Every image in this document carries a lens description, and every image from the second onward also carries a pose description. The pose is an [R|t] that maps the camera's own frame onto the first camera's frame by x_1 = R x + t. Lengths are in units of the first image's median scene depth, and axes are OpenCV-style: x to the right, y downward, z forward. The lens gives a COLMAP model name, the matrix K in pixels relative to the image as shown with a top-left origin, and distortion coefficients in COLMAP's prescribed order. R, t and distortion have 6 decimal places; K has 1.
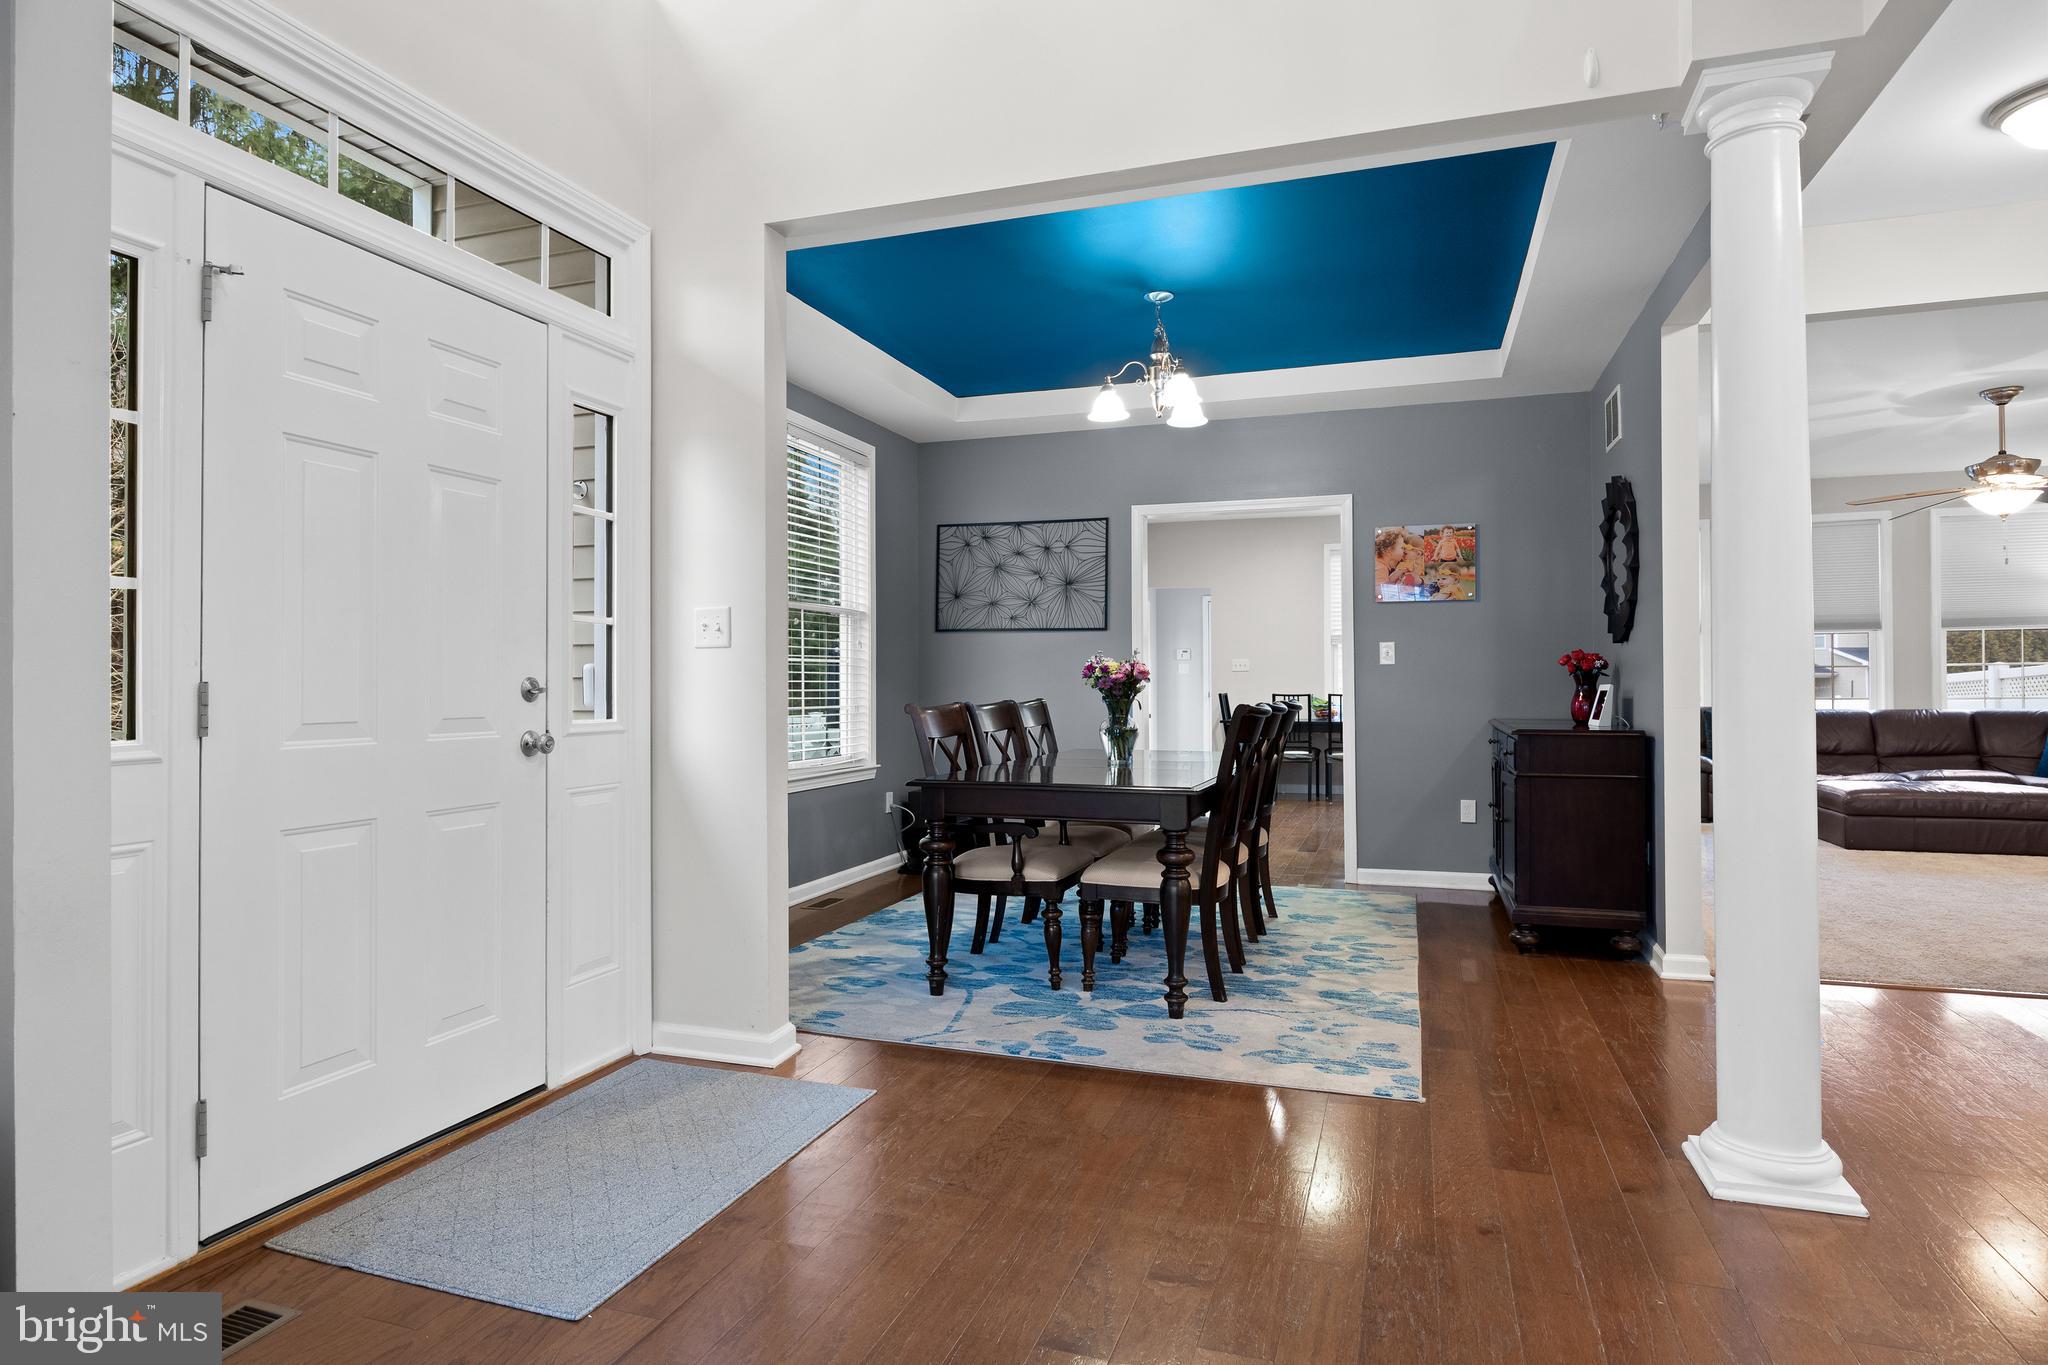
lens RADIAL K [[1129.6, 0, 1044.0], [0, 1129.6, 617.8], [0, 0, 1]] dist [-0.007912, -0.002000]
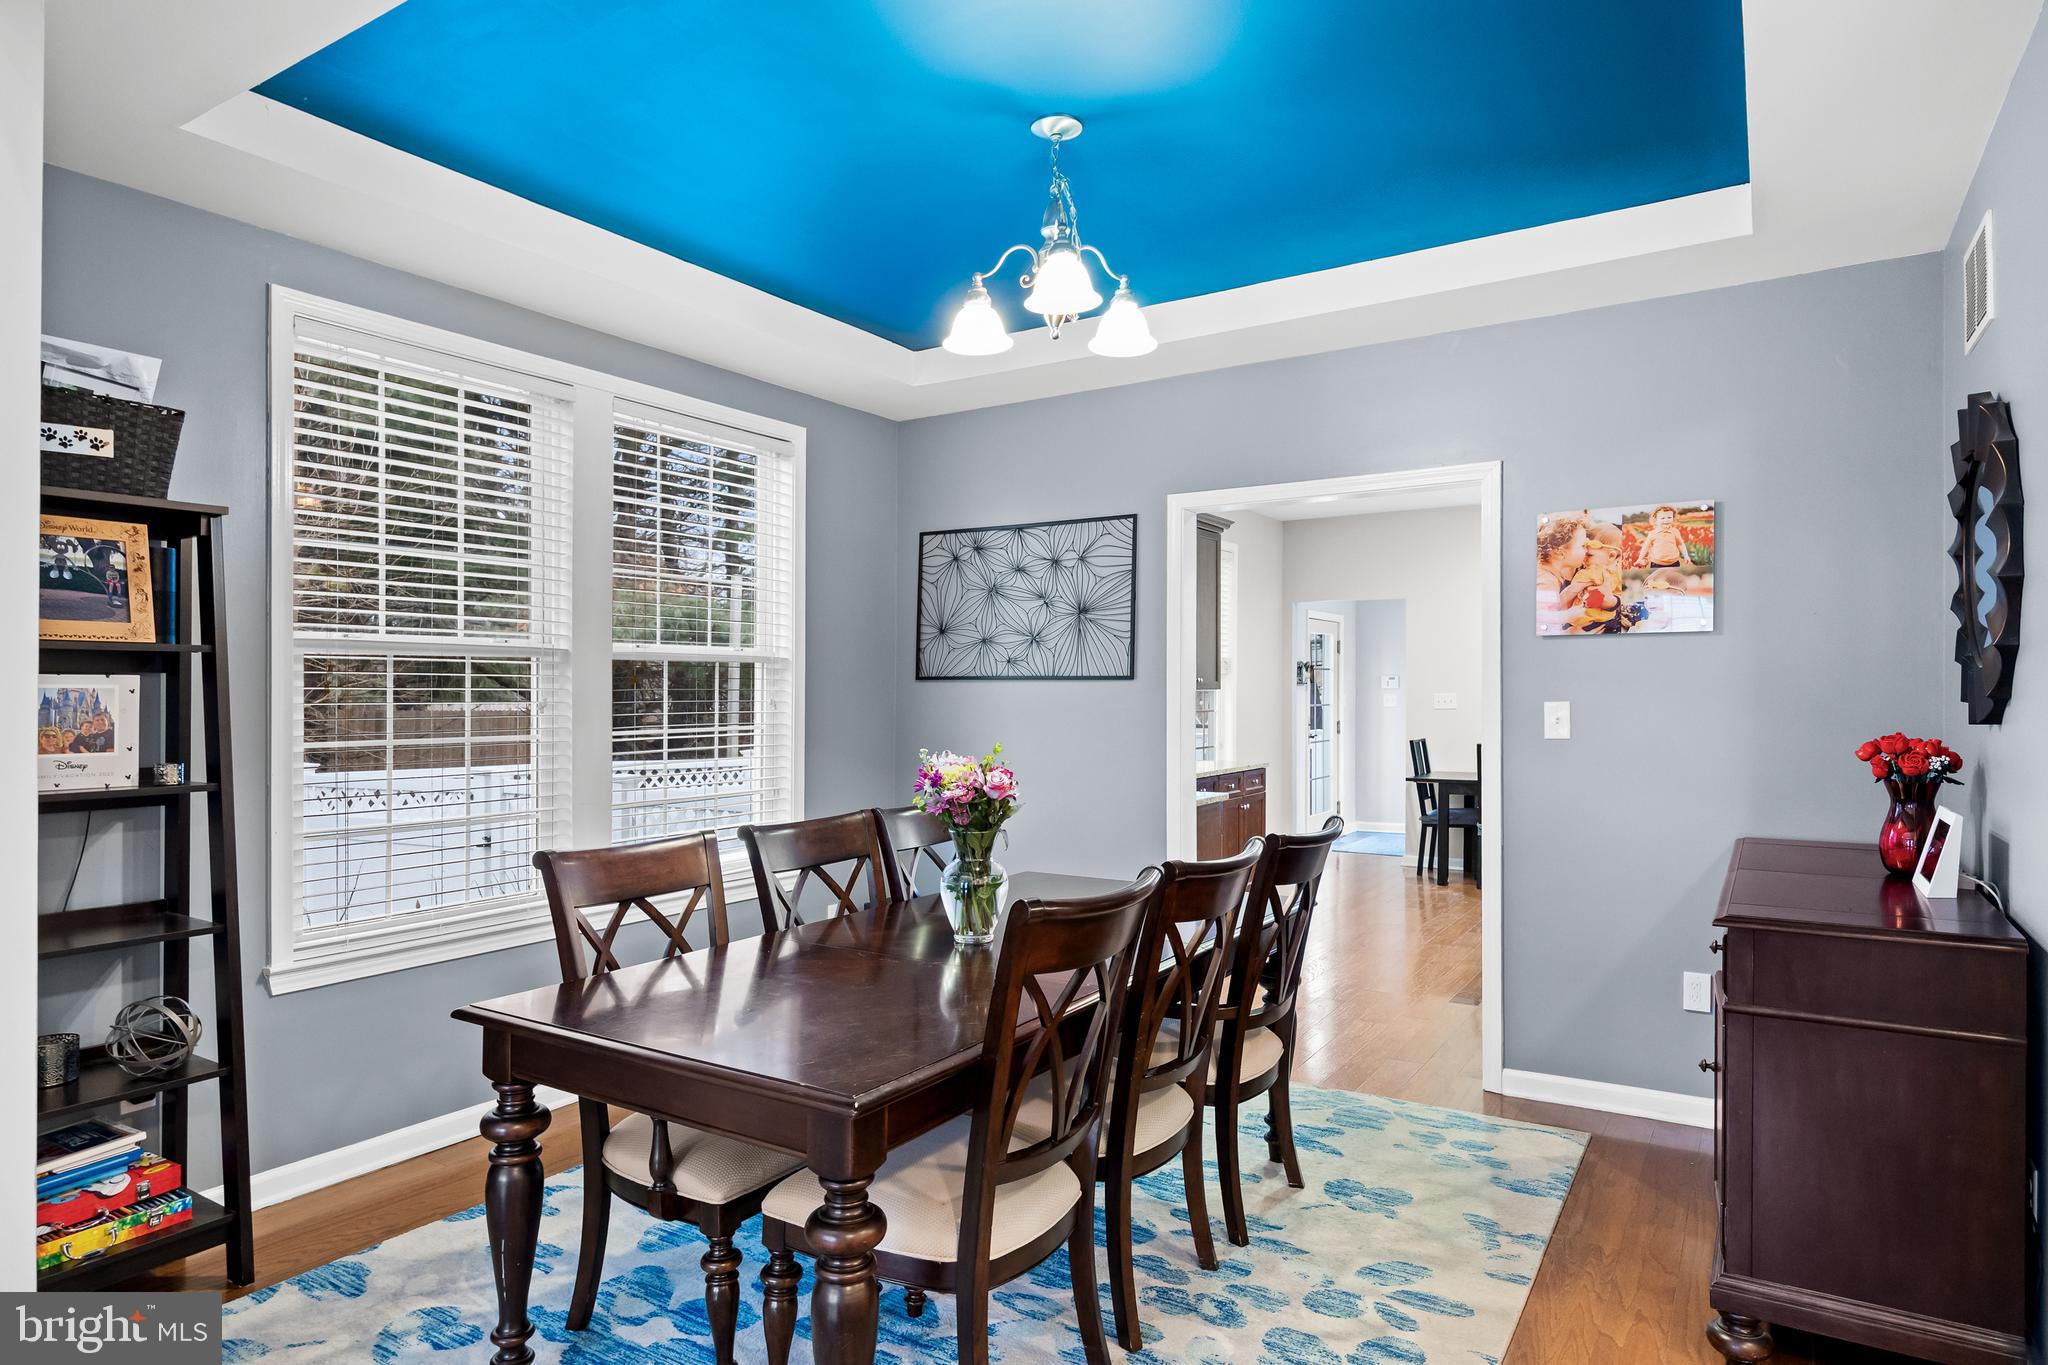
lens RADIAL K [[1204.9, 0, 1012.2], [0, 1204.9, 668.3], [0, 0, 1]] dist [-0.007632, -0.000143]
pose [[0.970979, -0.008660, -0.239007, 0.177960], [0.016974, 0.999319, 0.032749, -0.023265], [0.238560, -0.035855, 0.970465, 0.308577]]
